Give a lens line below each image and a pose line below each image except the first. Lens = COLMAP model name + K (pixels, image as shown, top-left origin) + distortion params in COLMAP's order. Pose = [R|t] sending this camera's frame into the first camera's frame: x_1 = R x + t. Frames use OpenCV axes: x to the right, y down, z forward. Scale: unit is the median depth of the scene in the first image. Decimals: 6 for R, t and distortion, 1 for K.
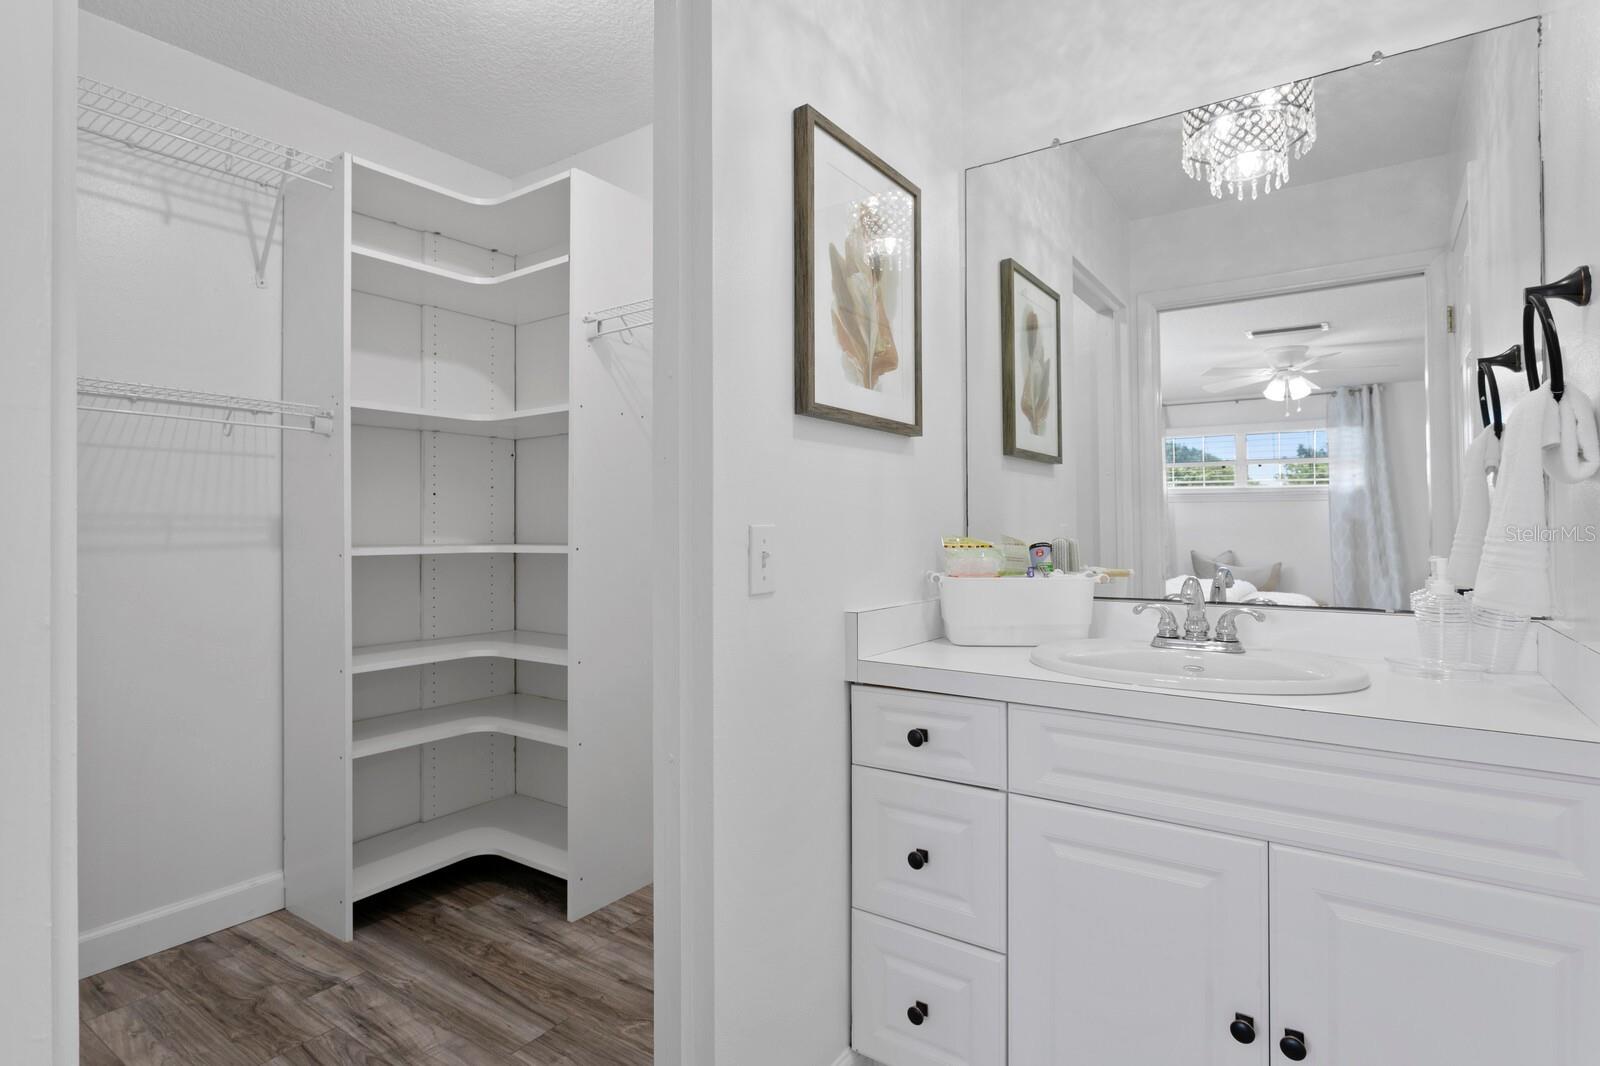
lens RADIAL K [[828.6, 0, 802.8], [0, 828.6, 526.8], [0, 0, 1]] dist [-0.001124, -0.000464]
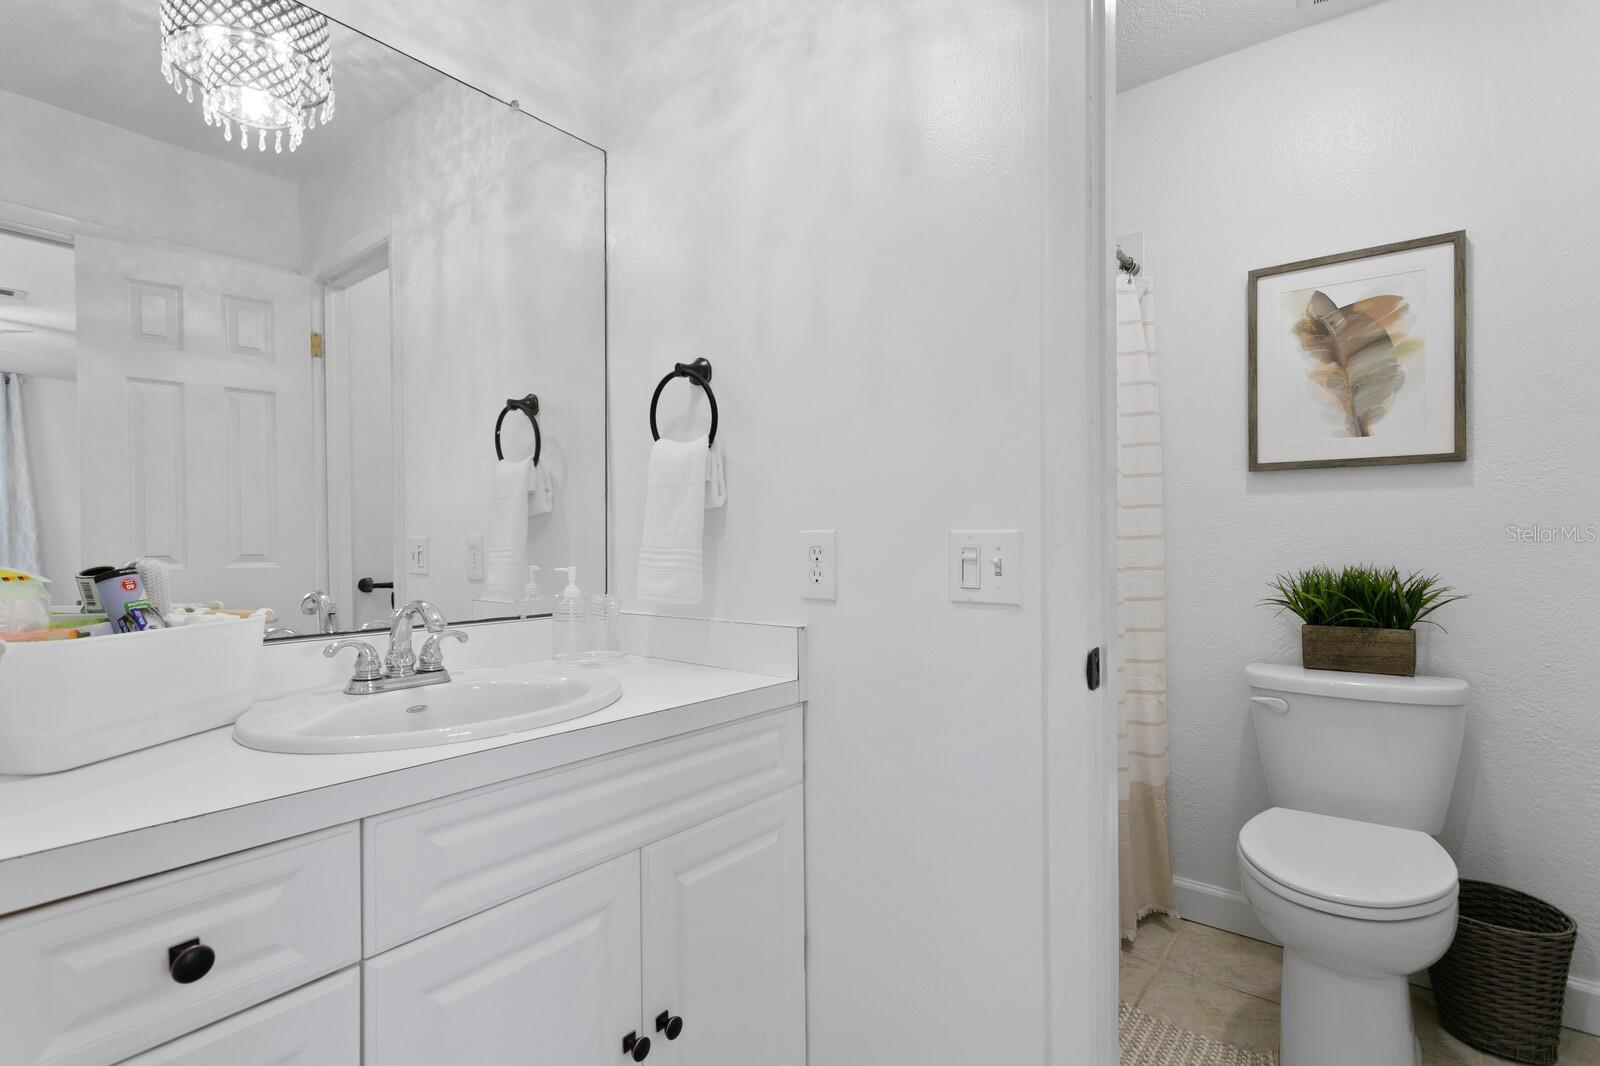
lens RADIAL K [[775.4, 0, 802.1], [0, 775.4, 540.3], [0, 0, 1]] dist [0.003428, 0.000628]
pose [[0.057872, -0.001095, 0.998323, -0.282221], [-0.000556, 0.999999, 0.001129, -0.002095], [-0.998324, -0.000620, 0.057871, 0.543936]]
